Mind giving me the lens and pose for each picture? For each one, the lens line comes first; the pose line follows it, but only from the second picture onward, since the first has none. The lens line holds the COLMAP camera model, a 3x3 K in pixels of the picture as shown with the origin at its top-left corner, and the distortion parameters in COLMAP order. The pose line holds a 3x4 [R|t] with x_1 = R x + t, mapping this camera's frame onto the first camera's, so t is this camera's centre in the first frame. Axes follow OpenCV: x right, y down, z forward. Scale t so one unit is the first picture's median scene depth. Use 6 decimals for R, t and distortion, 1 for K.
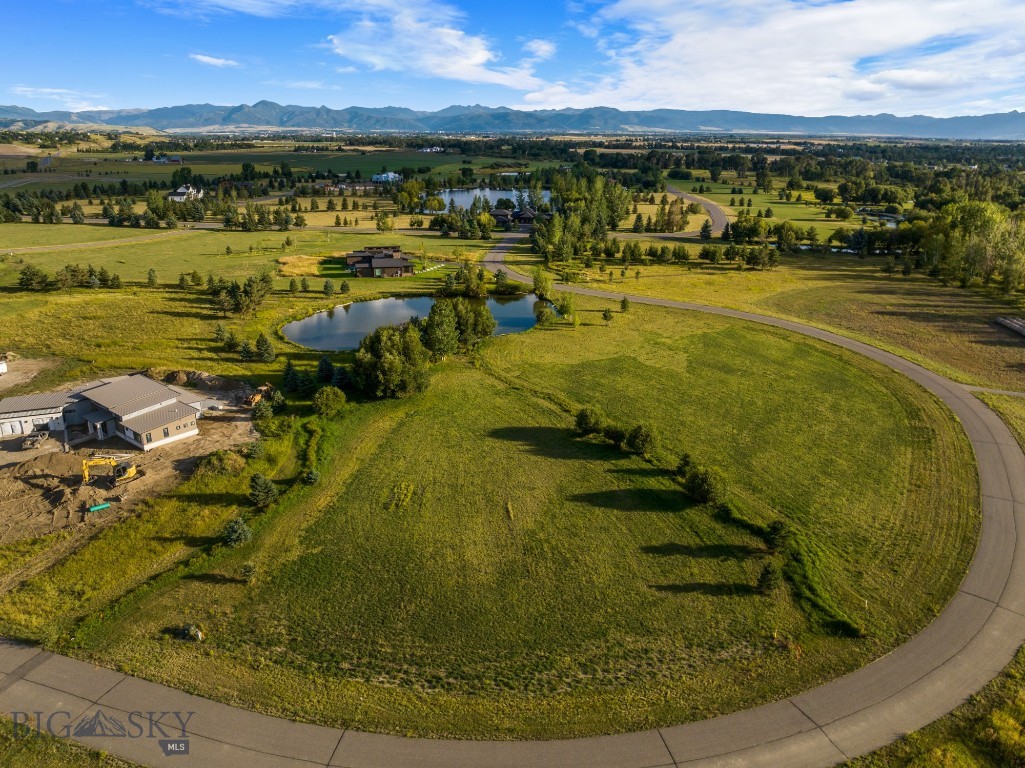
lens RADIAL K [[718.0, 0, 516.5], [0, 718.0, 383.0], [0, 0, 1]] dist [-0.046509, 0.014547]
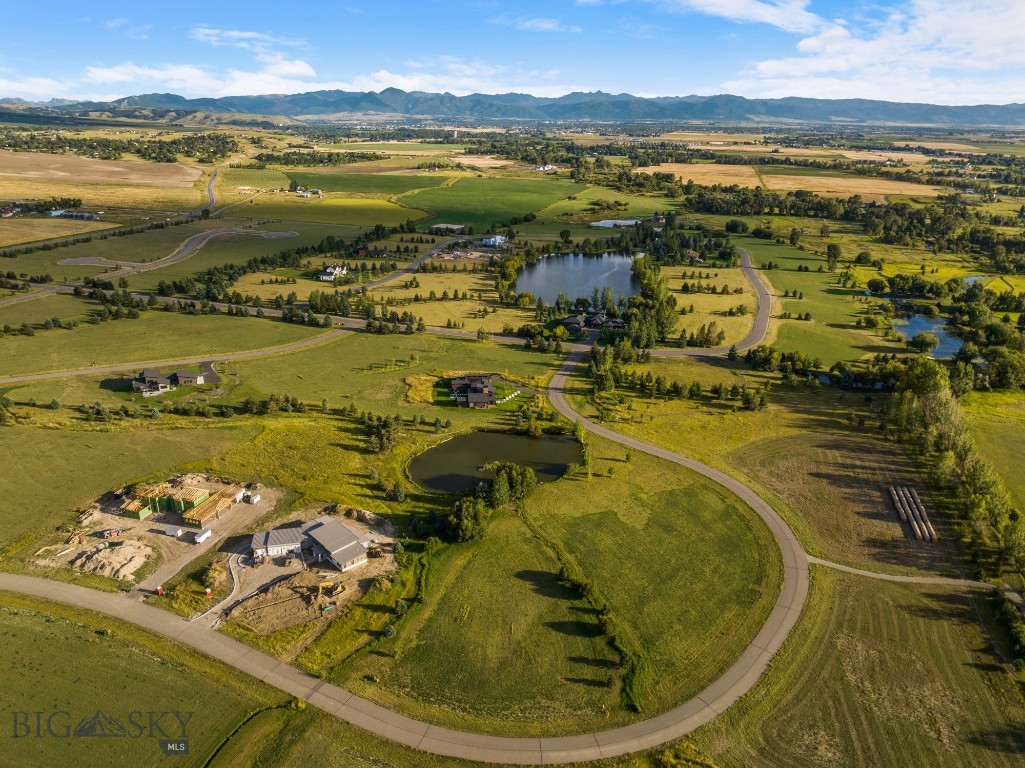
lens RADIAL K [[718.0, 0, 516.5], [0, 718.0, 383.0], [0, 0, 1]] dist [-0.046509, 0.014547]
pose [[0.987514, 0.056871, -0.146909, 0.247689], [-0.054351, 0.998299, 0.021116, -0.538060], [0.147860, -0.012868, 0.988925, -0.983365]]
